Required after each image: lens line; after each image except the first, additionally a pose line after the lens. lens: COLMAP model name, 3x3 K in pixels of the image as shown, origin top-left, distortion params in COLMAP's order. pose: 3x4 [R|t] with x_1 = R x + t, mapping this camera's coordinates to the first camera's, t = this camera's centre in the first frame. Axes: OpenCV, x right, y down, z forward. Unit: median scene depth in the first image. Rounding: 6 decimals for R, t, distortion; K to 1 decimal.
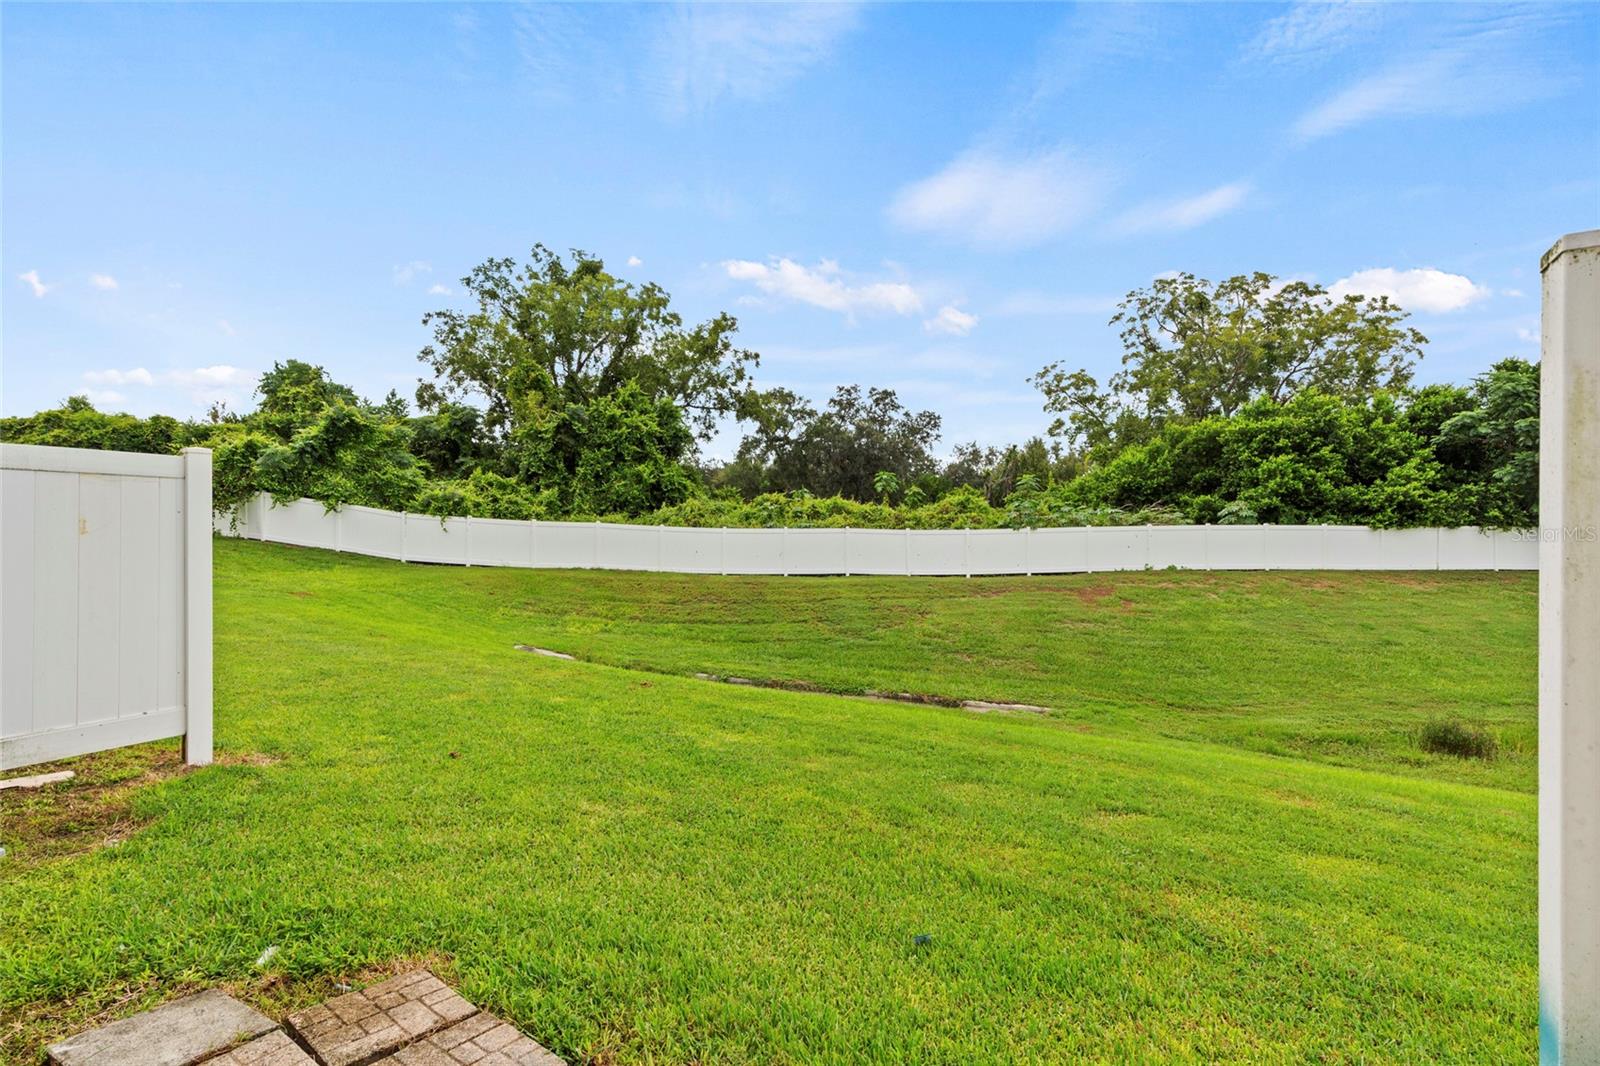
lens RADIAL K [[727.0, 0, 800.0], [0, 727.0, 533.0], [0, 0, 1]] dist [0.003649, 0.000137]
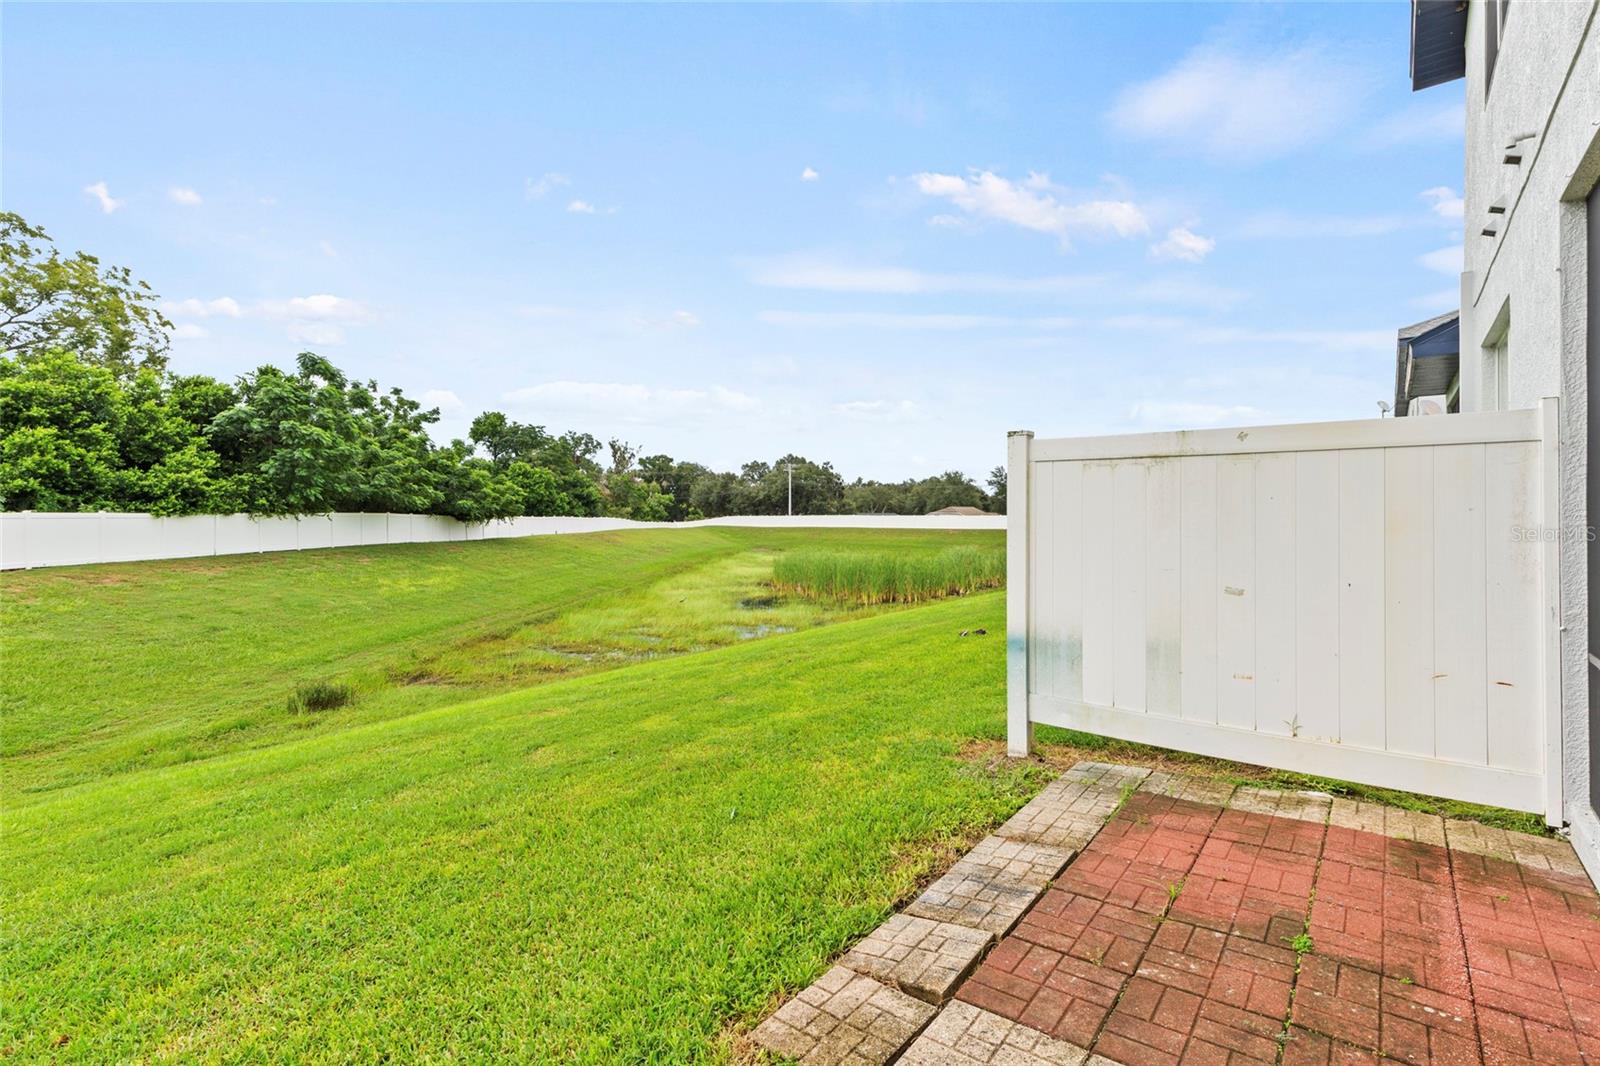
lens RADIAL K [[772.3, 0, 800.5], [0, 772.3, 514.6], [0, 0, 1]] dist [0.001796, -0.000104]
pose [[0.046002, -0.004956, 0.998929, -0.132121], [0.015484, 0.999871, 0.004247, 0.000532], [-0.998821, 0.015272, 0.046072, 0.085004]]
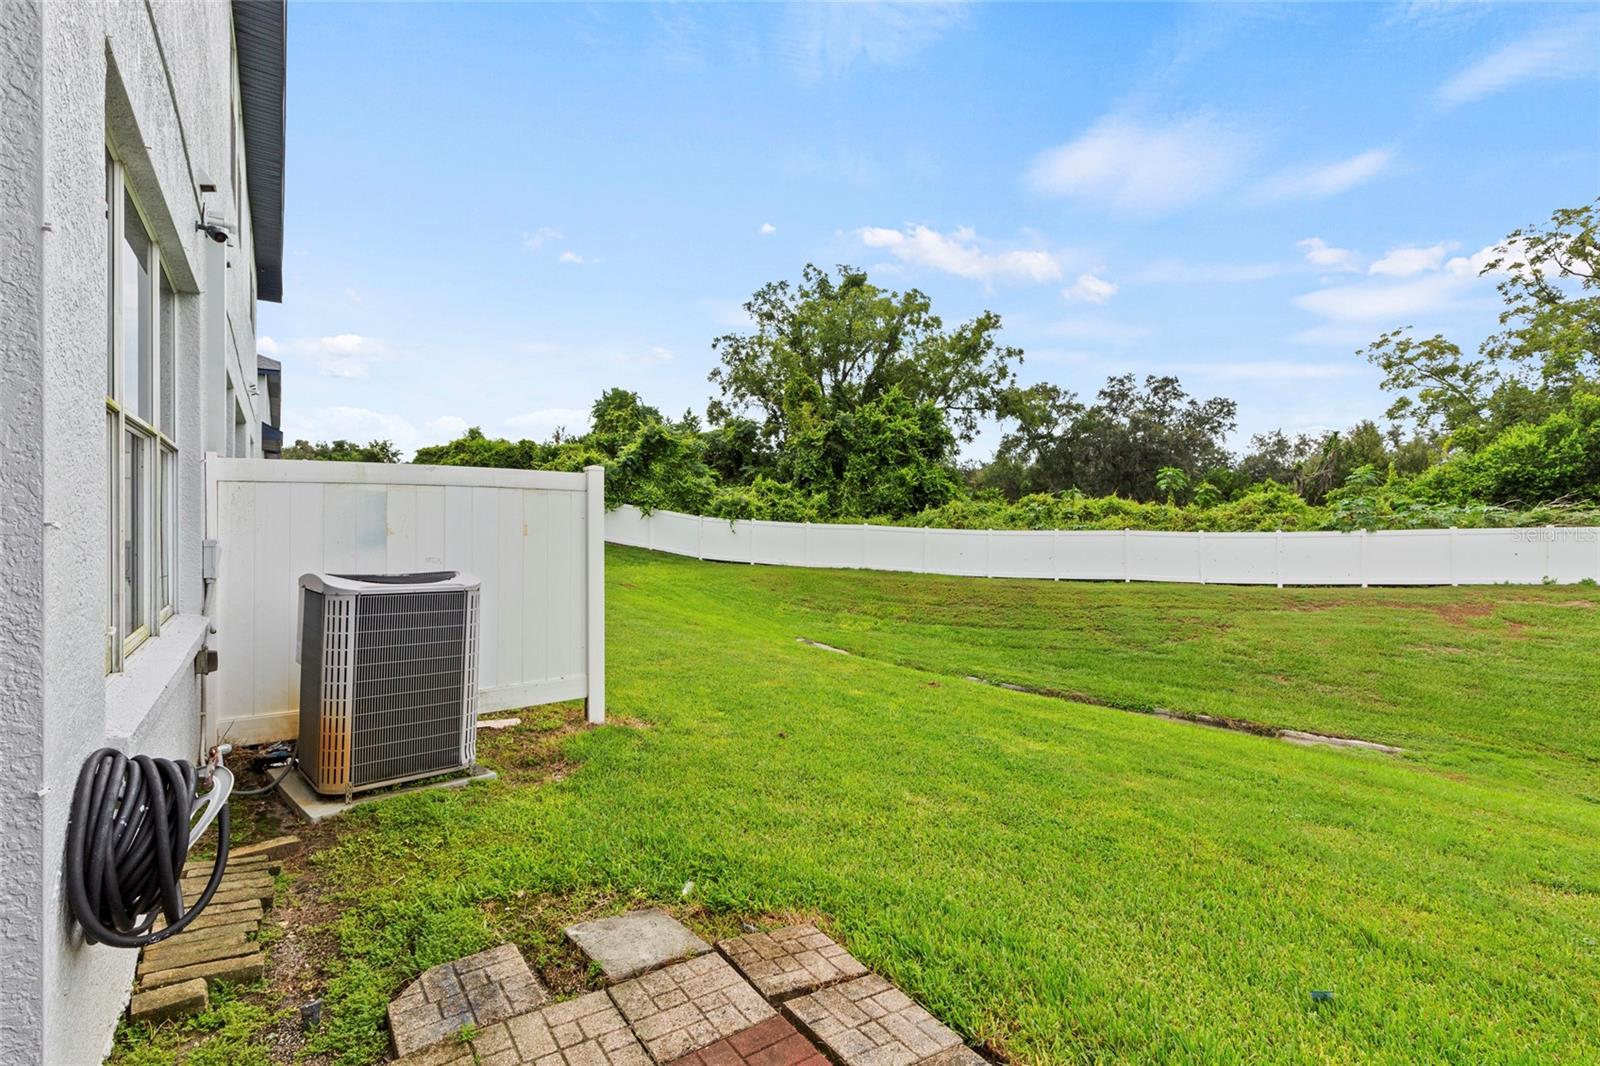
lens RADIAL K [[722.9, 0, 800.0], [0, 722.9, 533.0], [0, 0, 1]] dist [0.002660, -0.001232]
pose [[0.939514, 0.002171, -0.342505, -0.014229], [-0.002968, 0.999994, -0.001803, -0.000380], [0.342499, 0.002711, 0.939514, -0.005467]]
